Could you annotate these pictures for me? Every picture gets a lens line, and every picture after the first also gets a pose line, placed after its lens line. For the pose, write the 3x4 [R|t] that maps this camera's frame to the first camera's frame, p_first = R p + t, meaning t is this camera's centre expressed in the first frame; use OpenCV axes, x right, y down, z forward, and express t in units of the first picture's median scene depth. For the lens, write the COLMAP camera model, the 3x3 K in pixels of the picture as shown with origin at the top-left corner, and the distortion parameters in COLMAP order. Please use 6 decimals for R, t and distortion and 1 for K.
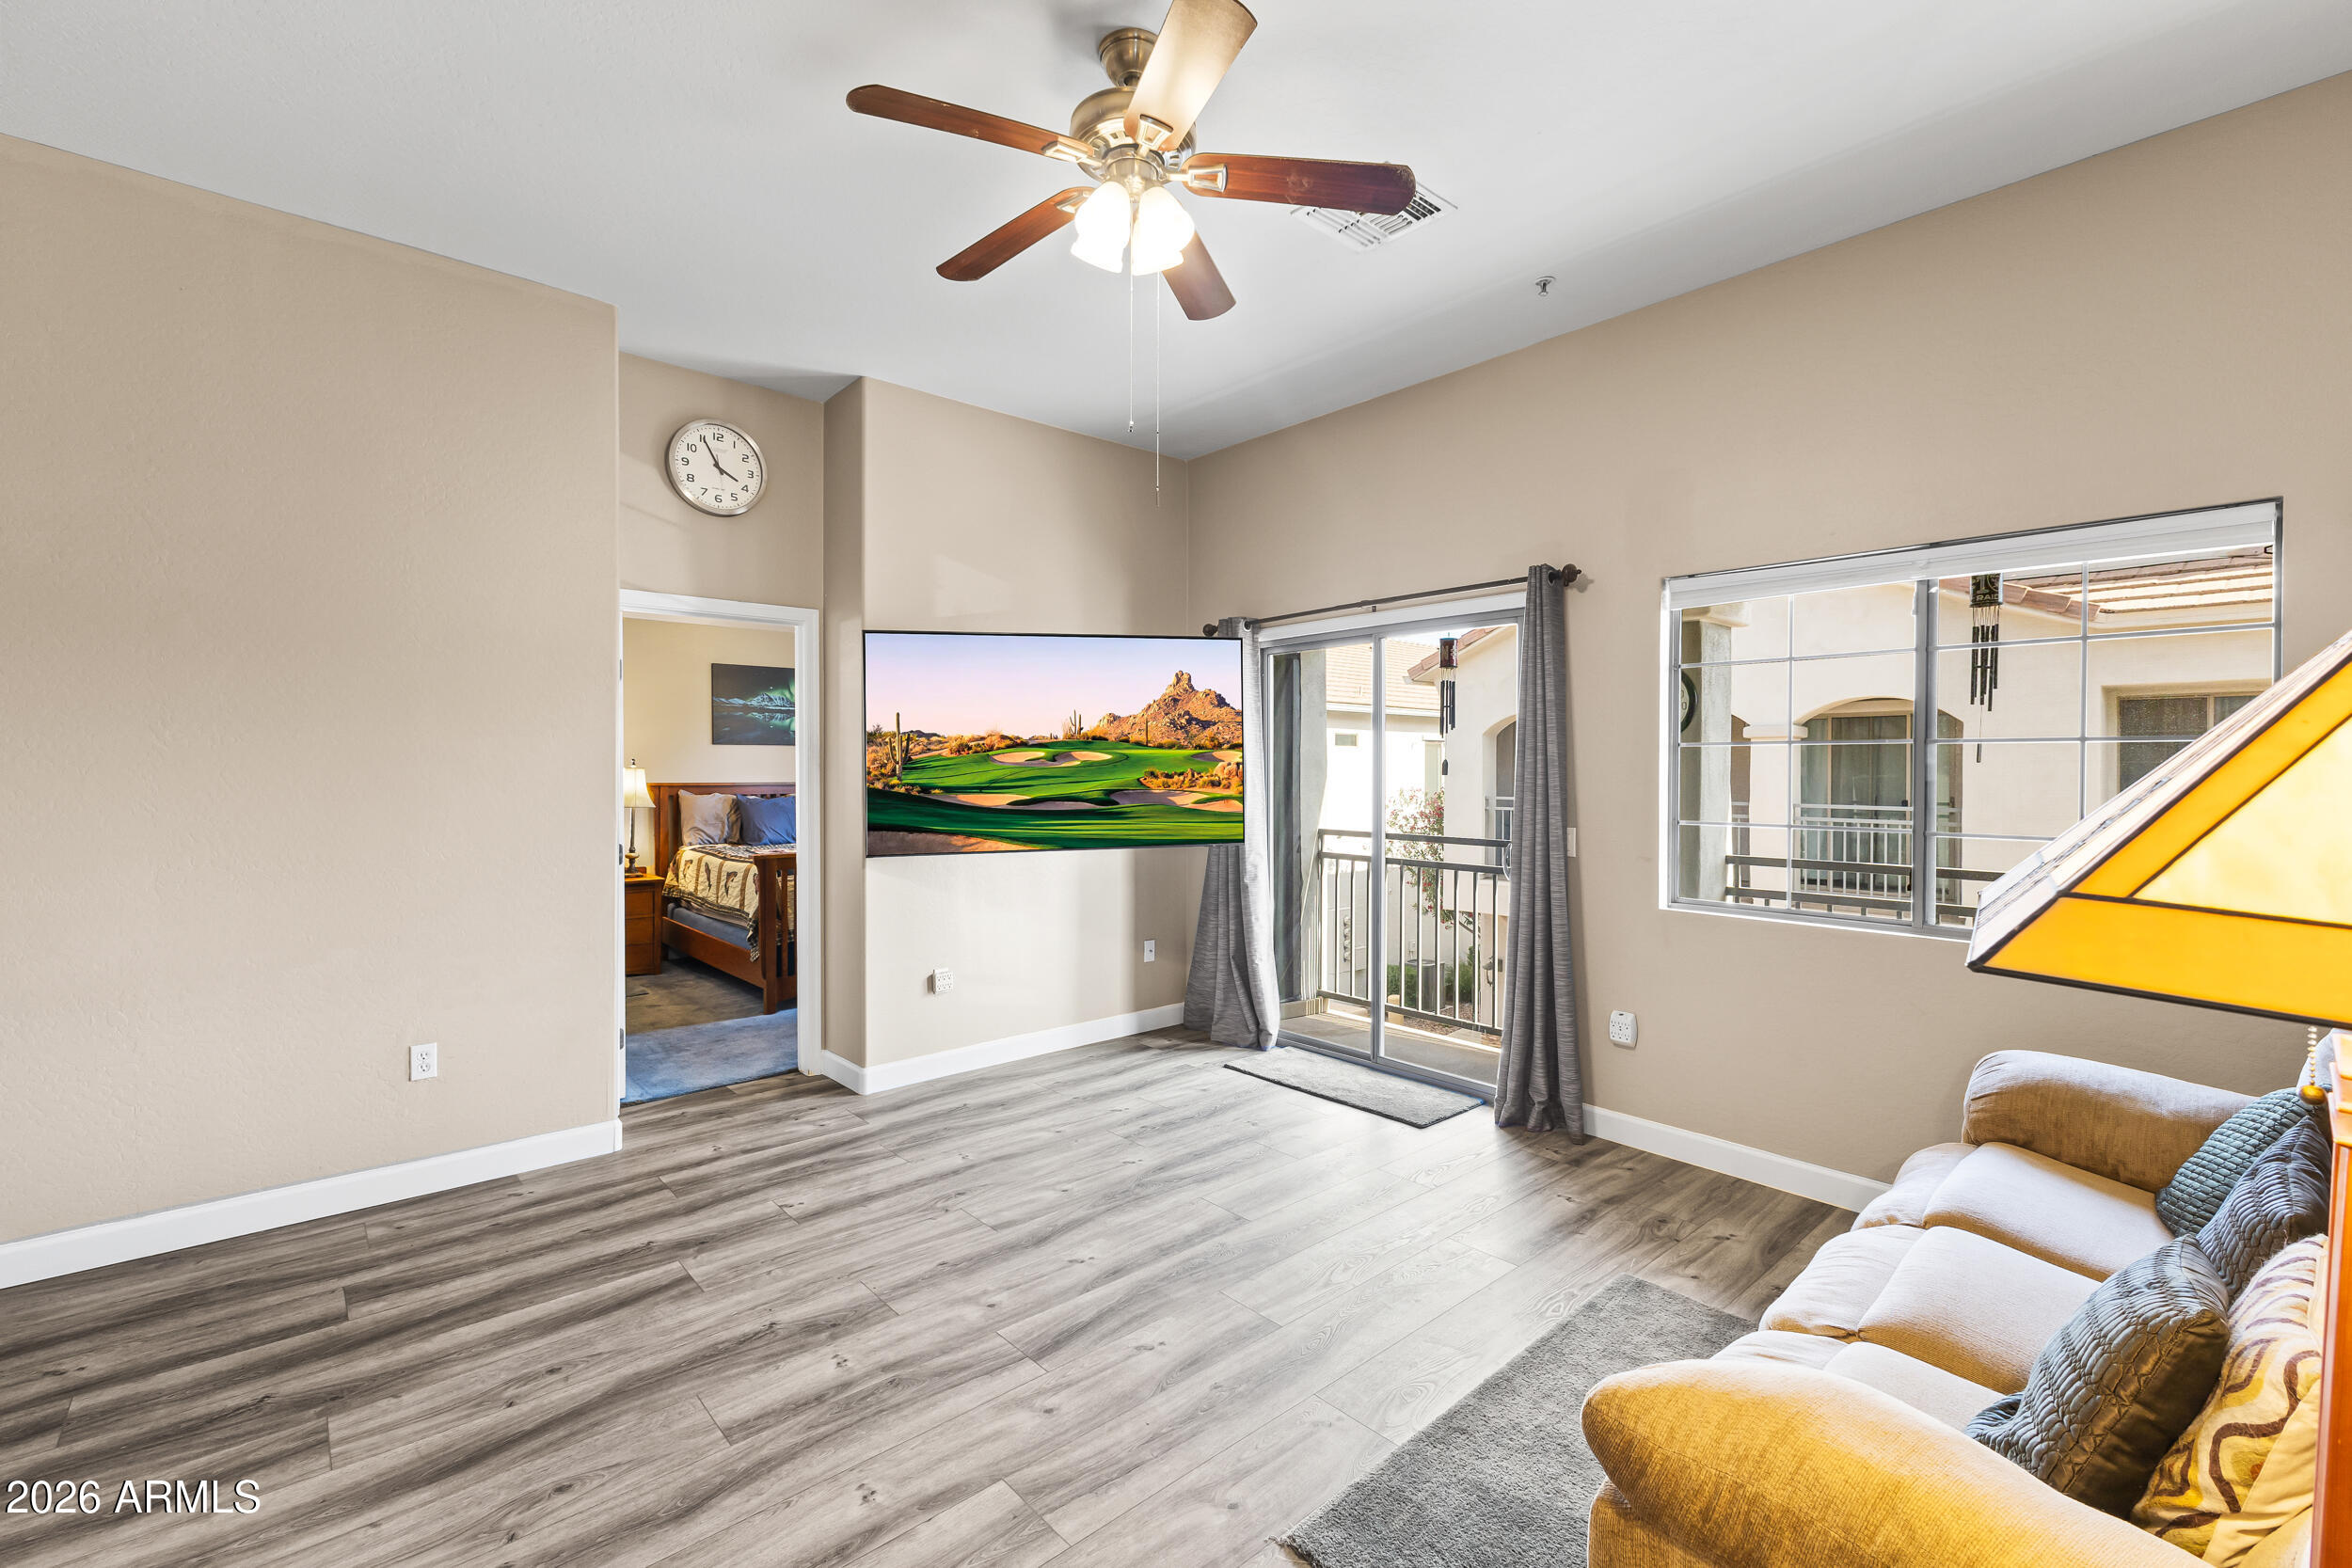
lens RADIAL K [[1008.8, 0, 1176.0], [0, 1008.8, 784.0], [0, 0, 1]] dist [0.007768, -0.000074]
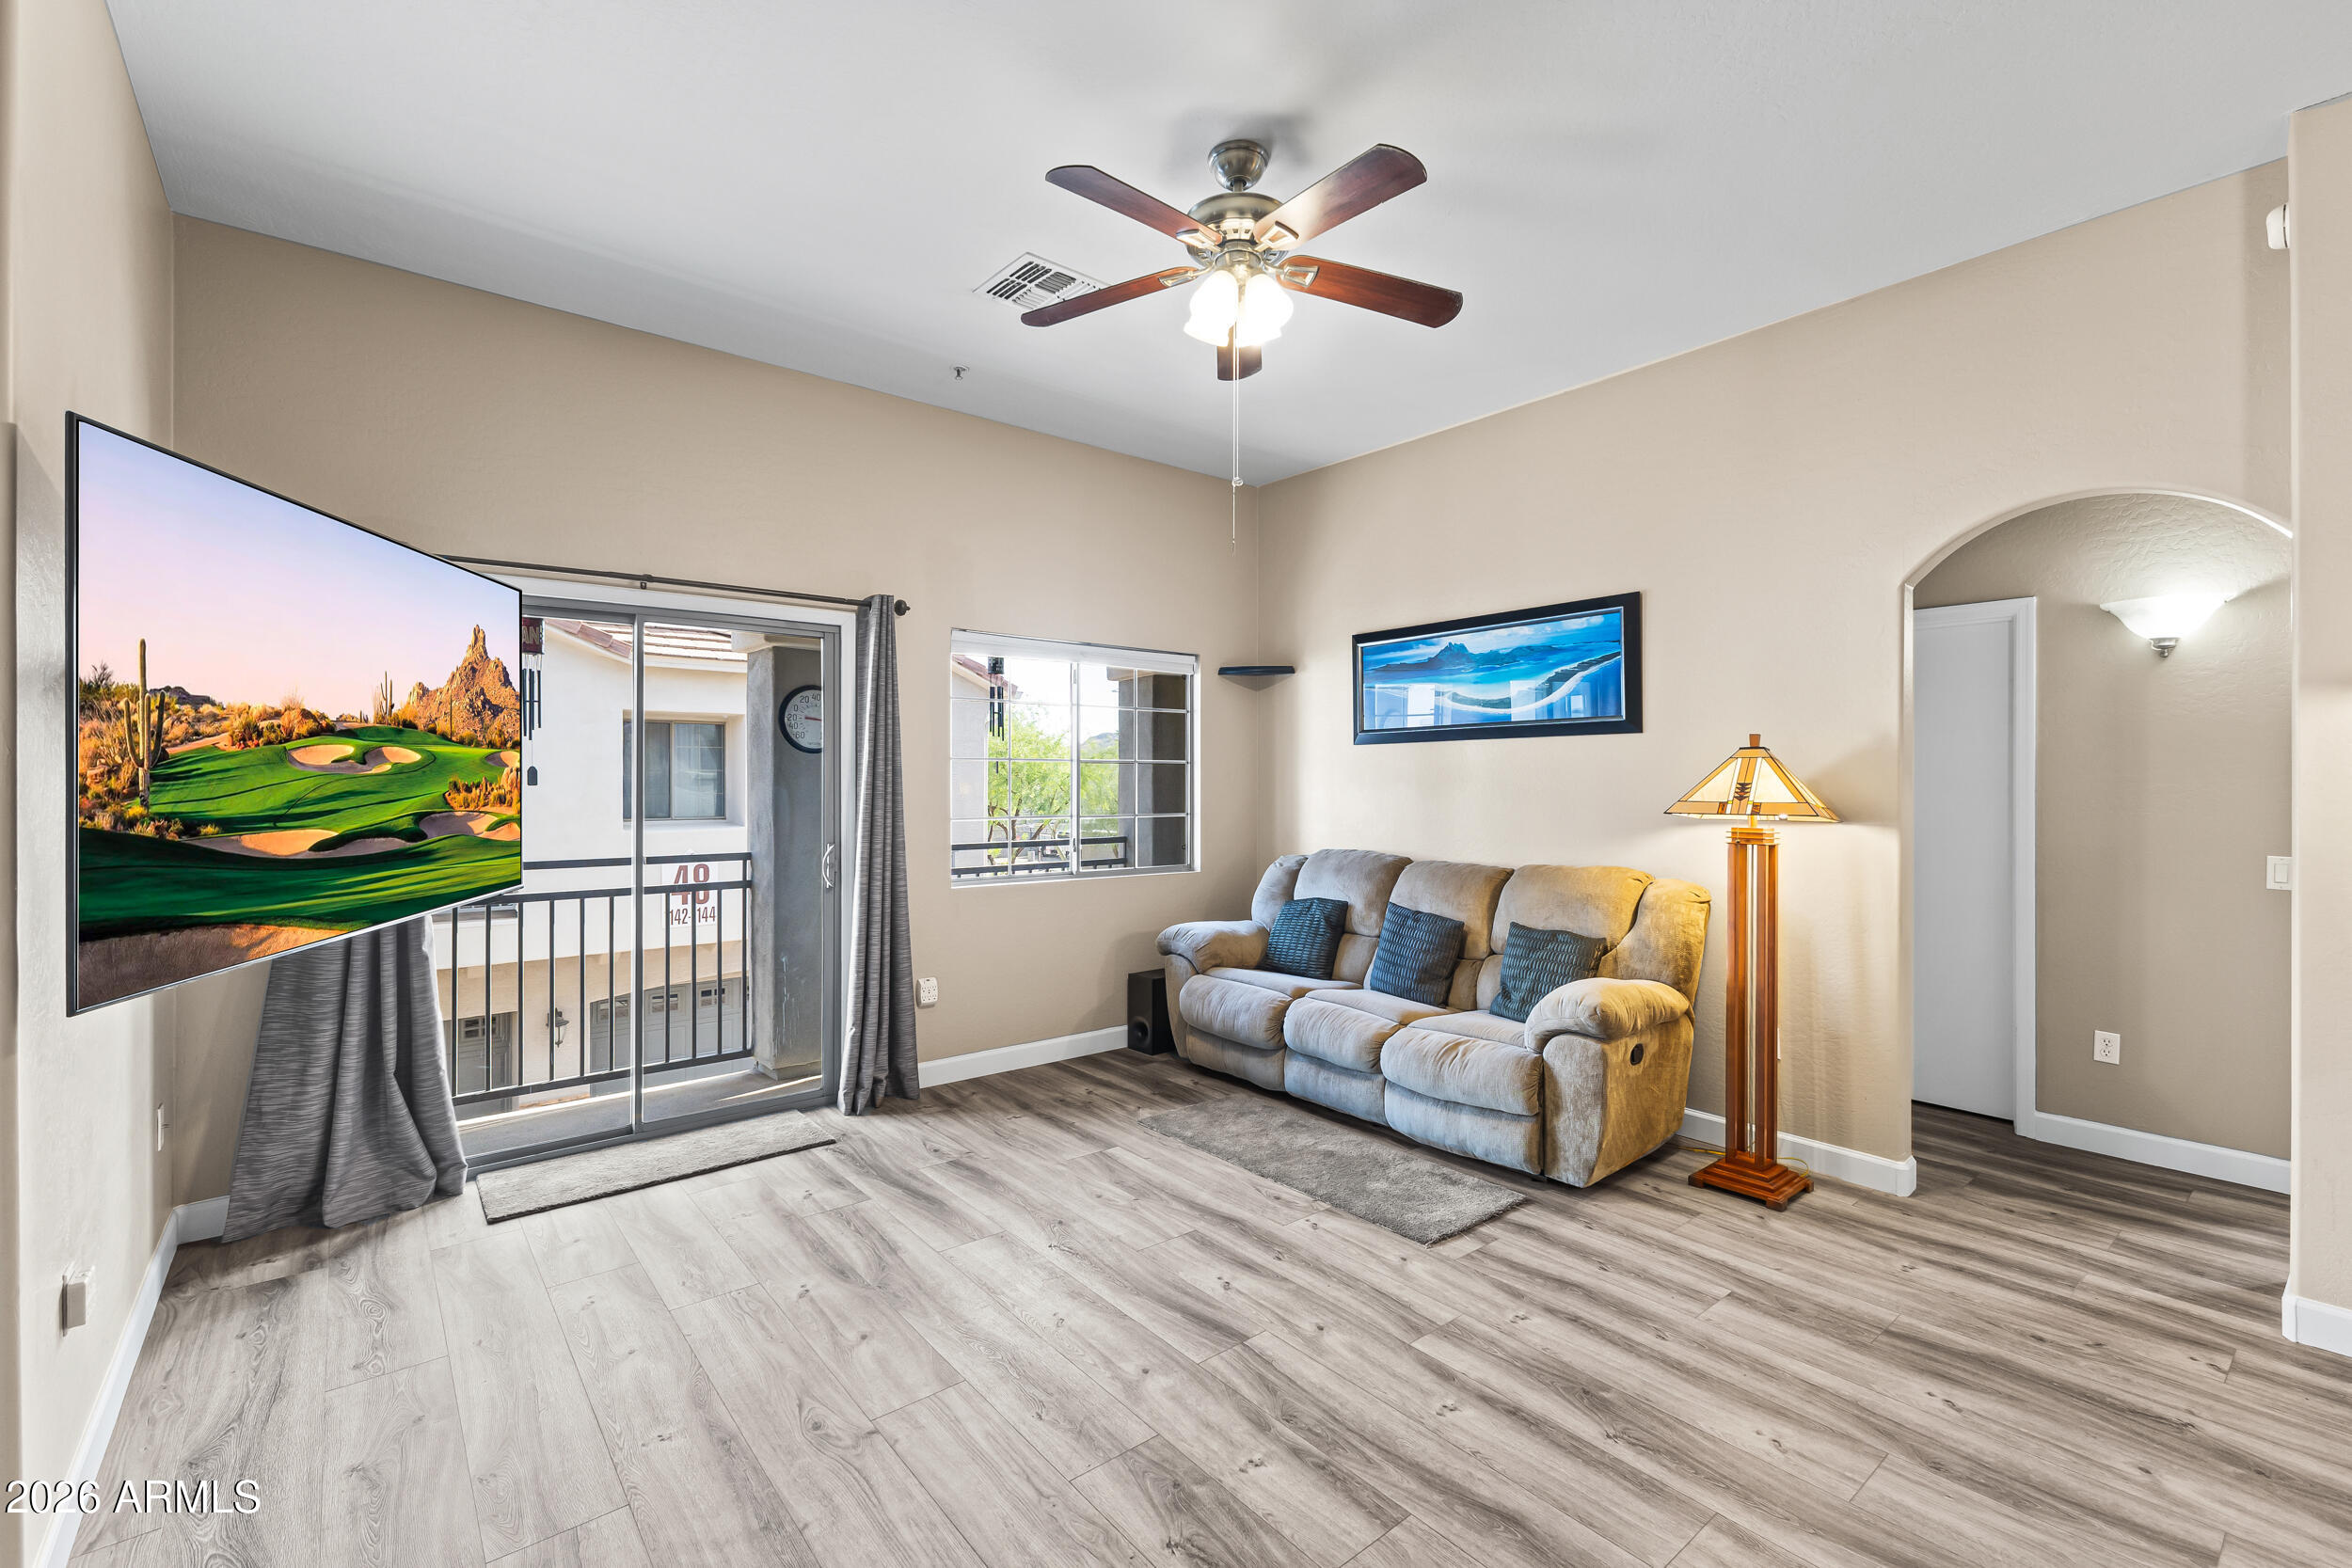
lens RADIAL K [[1014.1, 0, 1175.9], [0, 1014.1, 778.3], [0, 0, 1]] dist [0.006403, -0.004584]
pose [[0.041849, -0.002055, 0.999122, -0.658748], [0.016604, 0.999861, 0.001361, -0.008625], [-0.998986, 0.016533, 0.041878, 0.561155]]
